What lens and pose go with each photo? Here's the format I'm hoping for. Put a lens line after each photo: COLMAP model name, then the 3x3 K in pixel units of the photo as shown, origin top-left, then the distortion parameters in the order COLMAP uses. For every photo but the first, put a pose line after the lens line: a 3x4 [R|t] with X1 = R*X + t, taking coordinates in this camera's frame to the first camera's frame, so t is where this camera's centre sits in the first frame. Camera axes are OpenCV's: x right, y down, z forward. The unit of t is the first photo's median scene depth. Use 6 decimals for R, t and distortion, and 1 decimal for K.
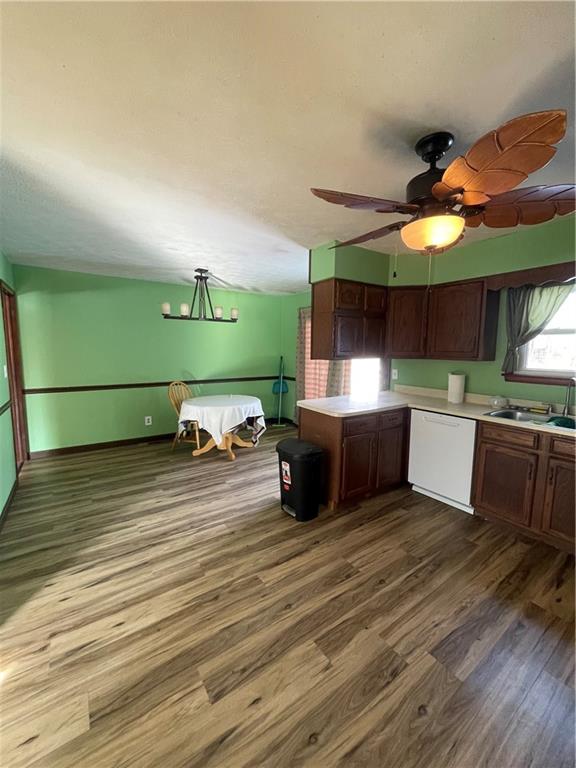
lens RADIAL K [[305.9, 0, 286.9], [0, 305.9, 380.5], [0, 0, 1]] dist [0.000264, -0.000369]
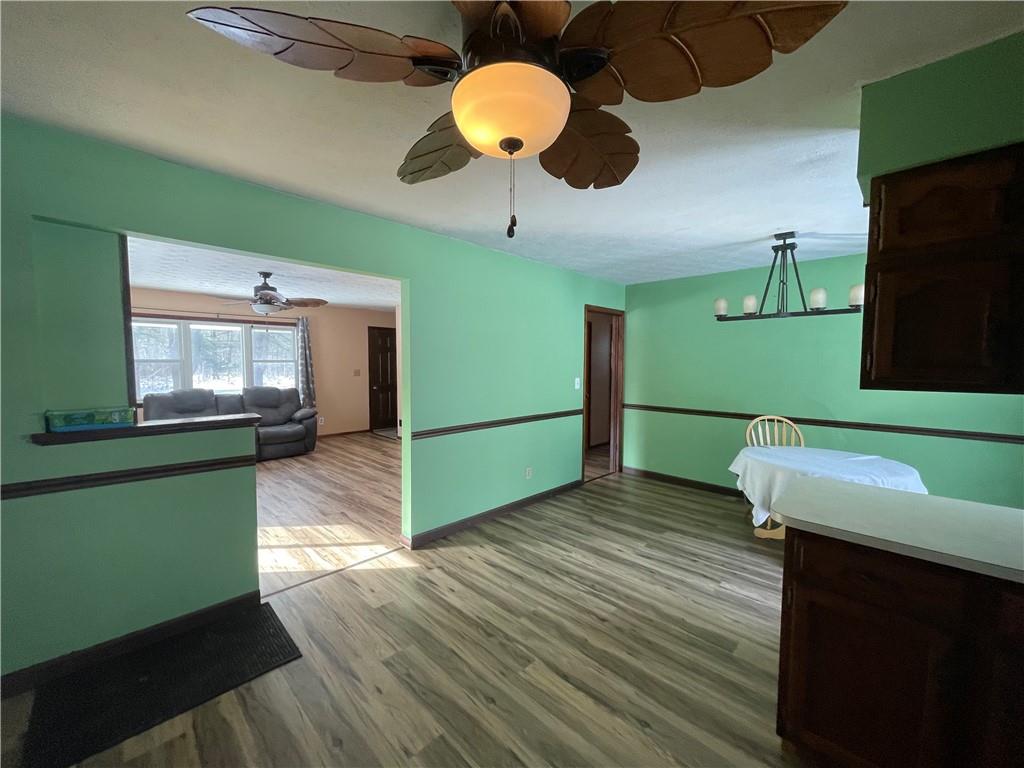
lens RADIAL K [[412.4, 0, 512.0], [0, 412.4, 384.0], [0, 0, 1]] dist [-0.014803, 0.000129]
pose [[0.191327, 0.042773, -0.980594, 0.731877], [-0.110154, 0.993674, 0.021851, -0.042049], [0.975326, 0.103836, 0.194829, 0.592947]]
